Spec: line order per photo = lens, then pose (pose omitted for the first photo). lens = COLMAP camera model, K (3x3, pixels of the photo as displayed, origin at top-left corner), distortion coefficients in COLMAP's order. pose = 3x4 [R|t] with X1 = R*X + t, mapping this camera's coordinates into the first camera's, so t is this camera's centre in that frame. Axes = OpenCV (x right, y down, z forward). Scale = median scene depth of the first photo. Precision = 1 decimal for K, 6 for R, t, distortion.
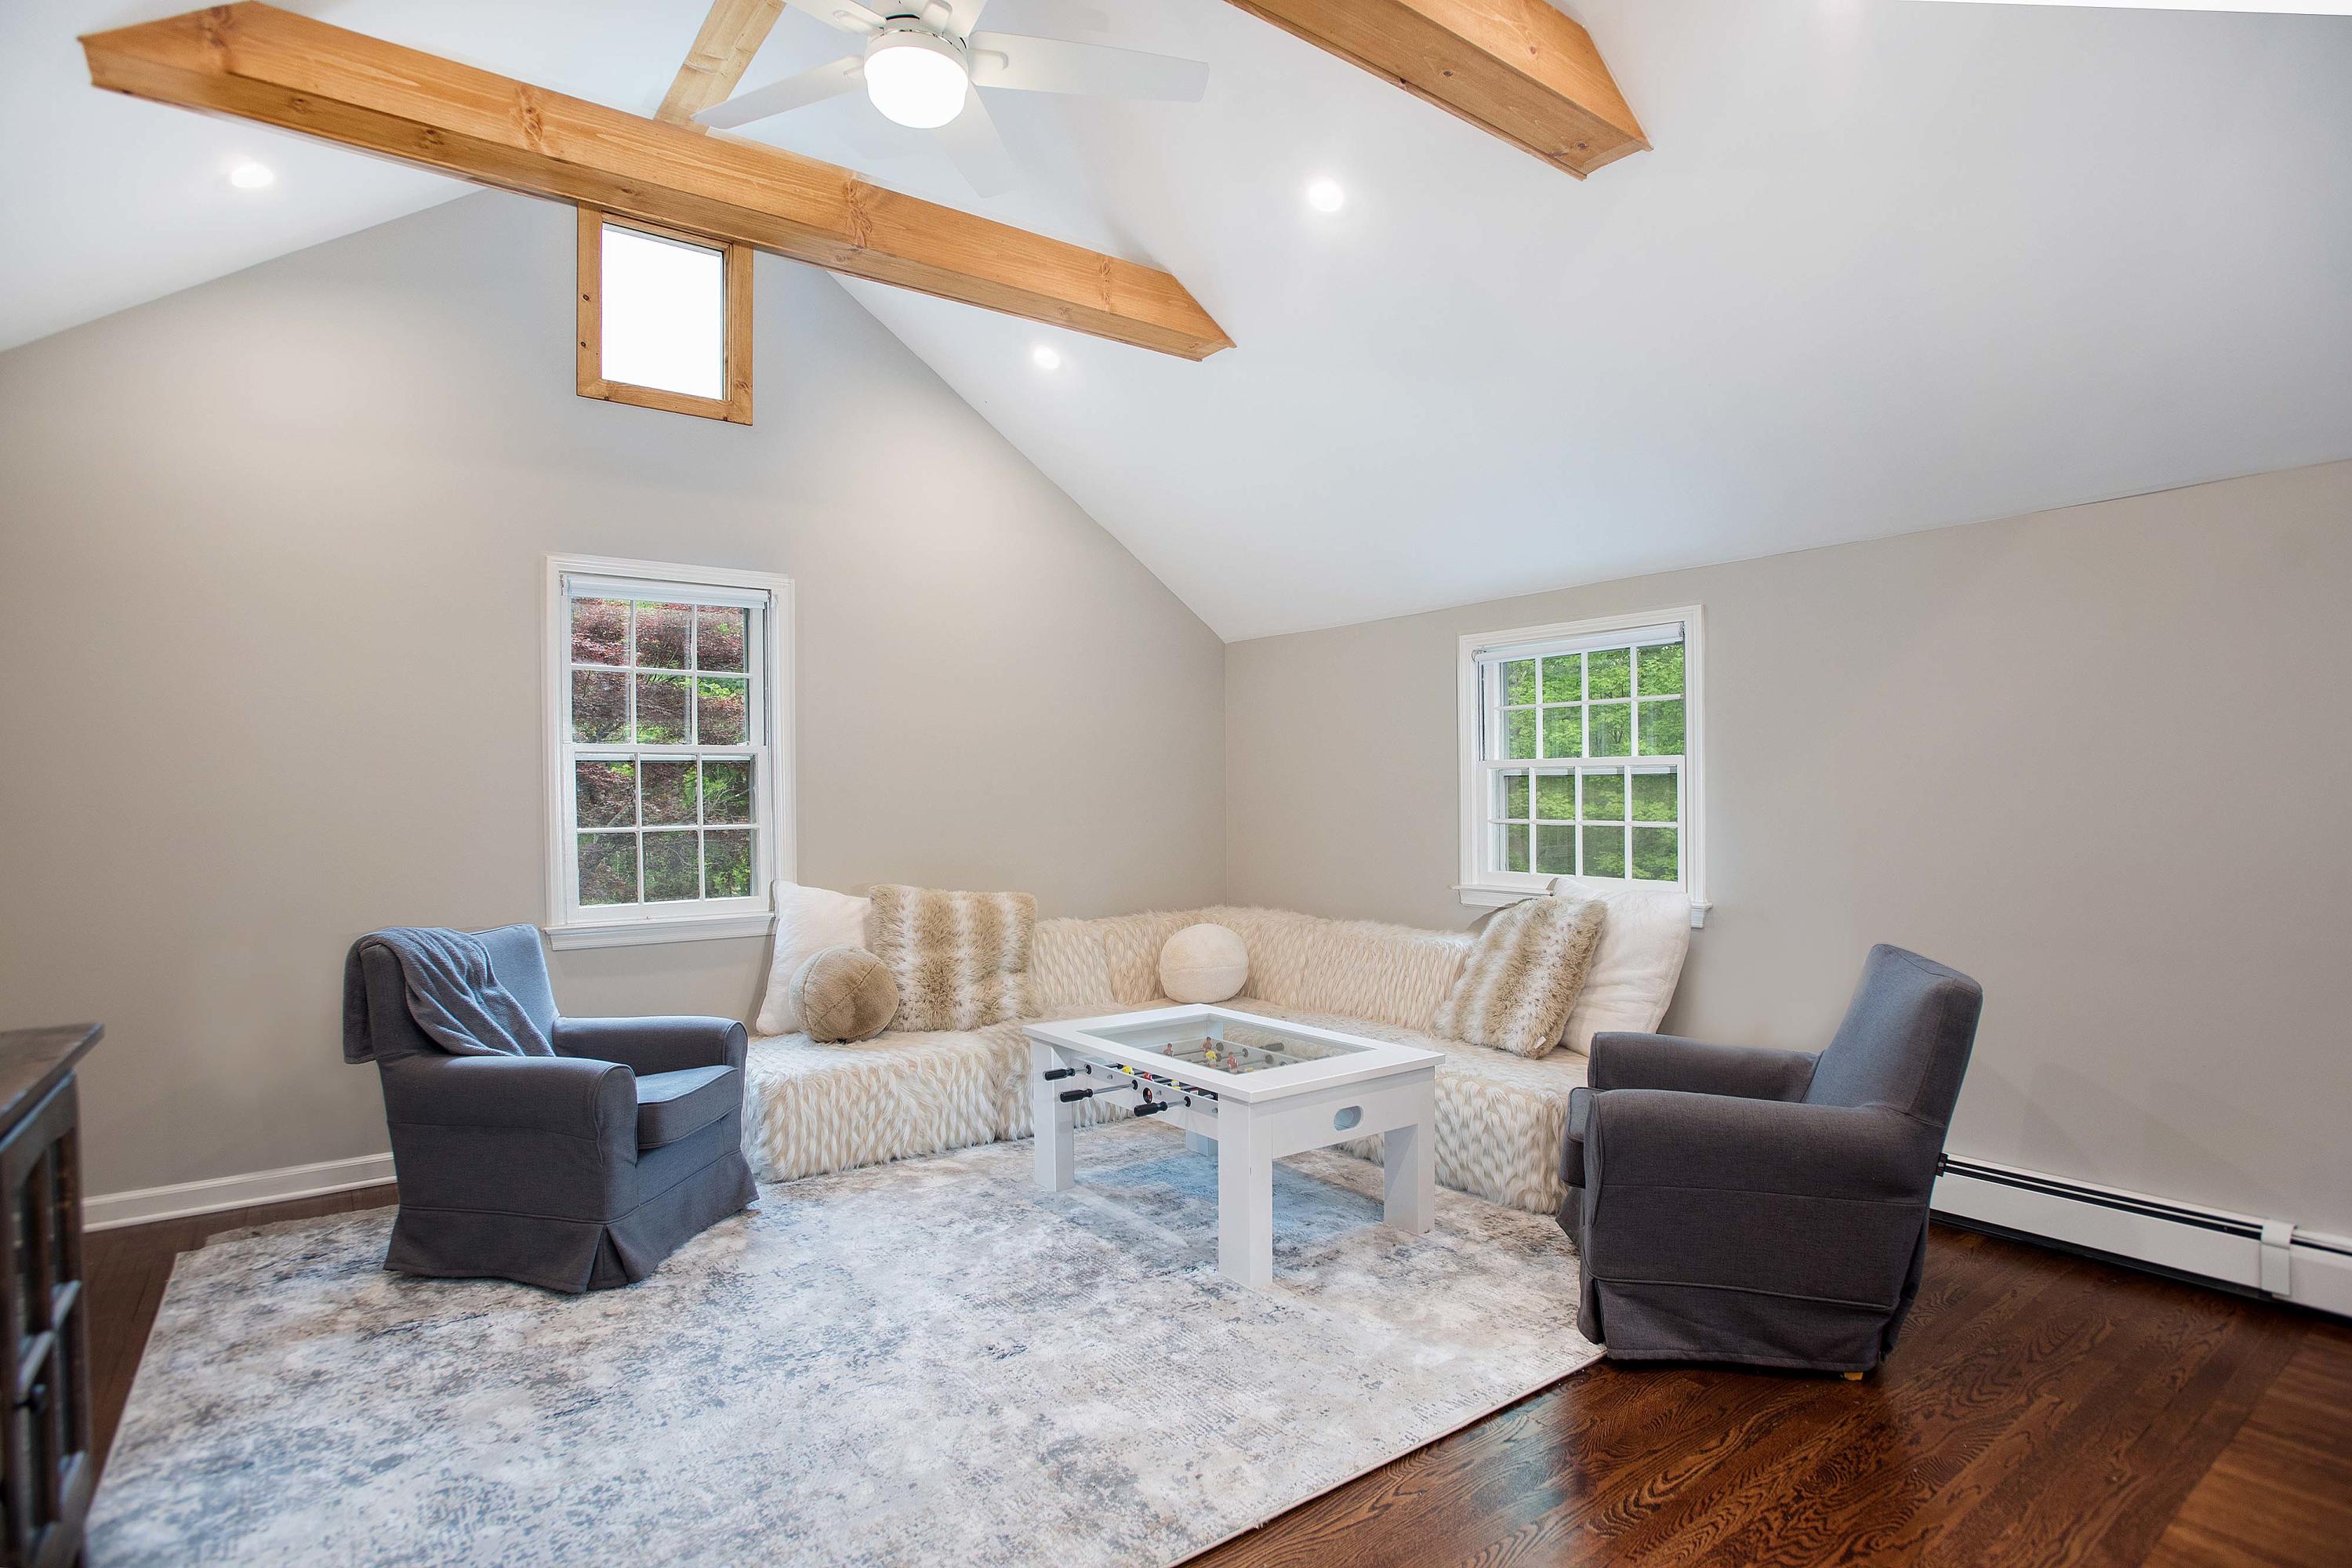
lens RADIAL K [[1190.8, 0, 1176.0], [0, 1190.8, 784.0], [0, 0, 1]] dist [-0.038084, 0.013947]
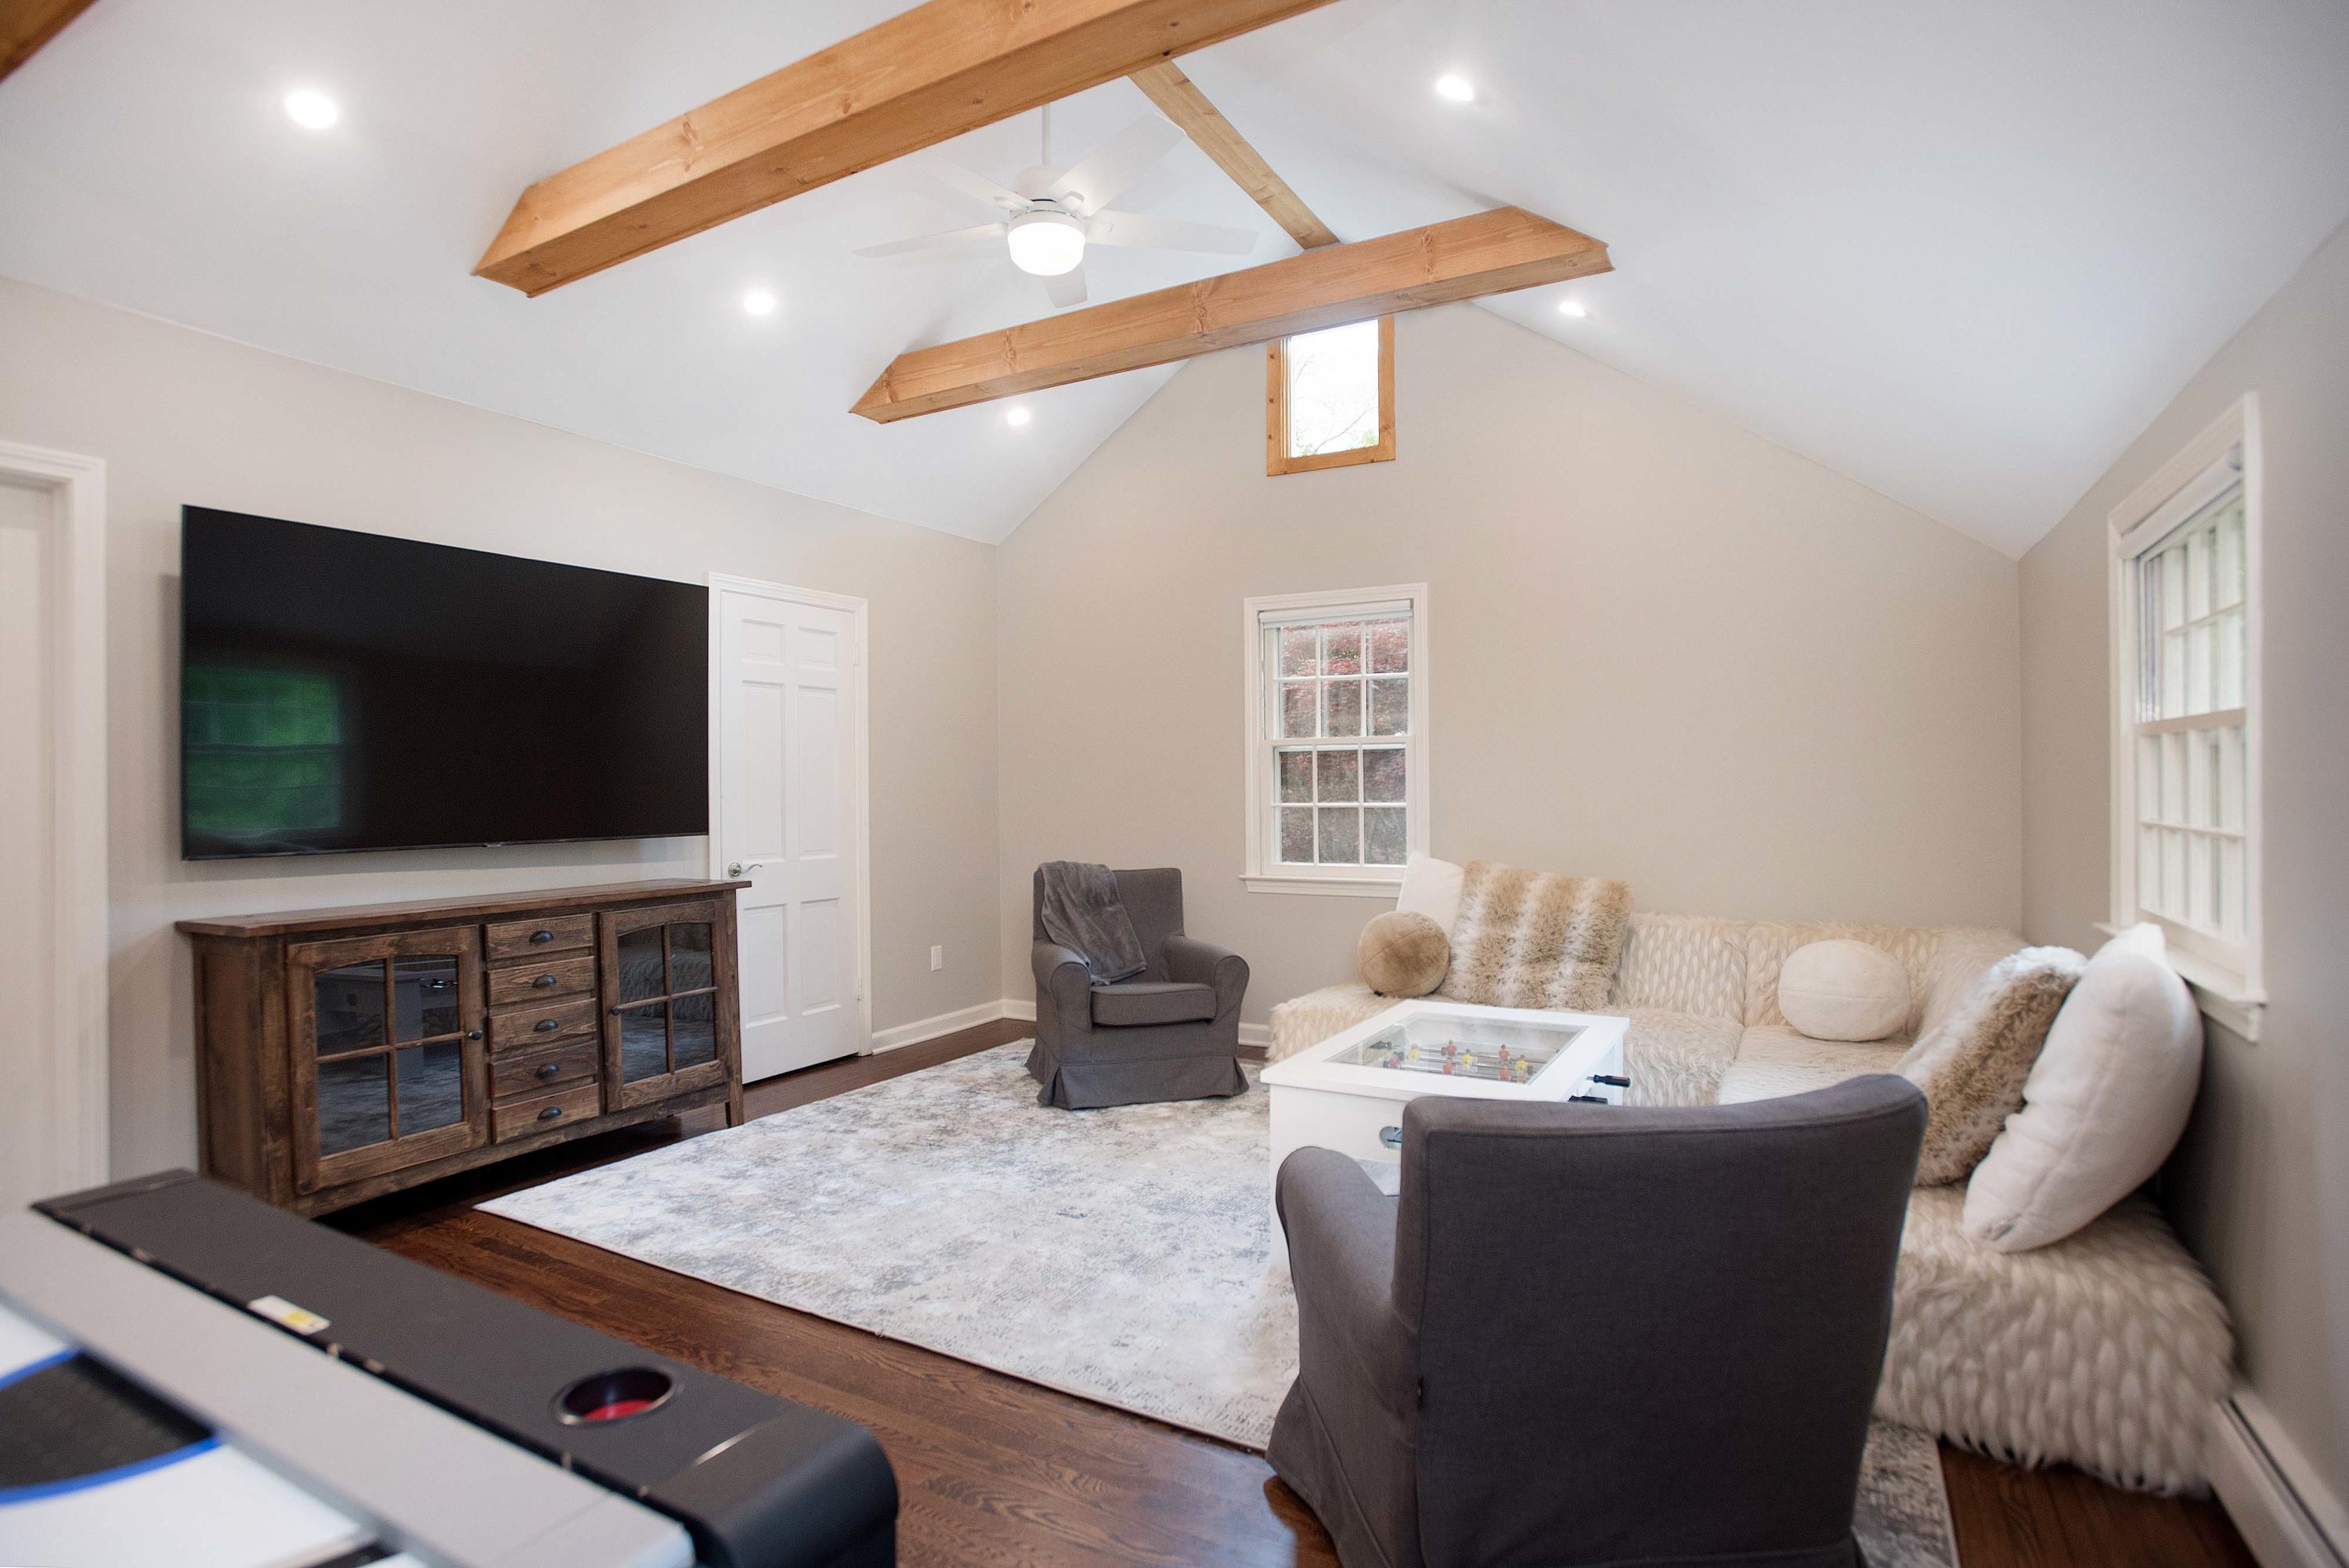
lens RADIAL K [[1158.1, 0, 1174.5], [0, 1158.1, 784.0], [0, 0, 1]] dist [-0.077507, 0.000107]
pose [[0.413652, 0.000250, -0.910435, 0.911244], [0.018121, 0.999800, 0.008508, 0.004224], [0.910255, -0.020017, 0.413564, 0.526114]]
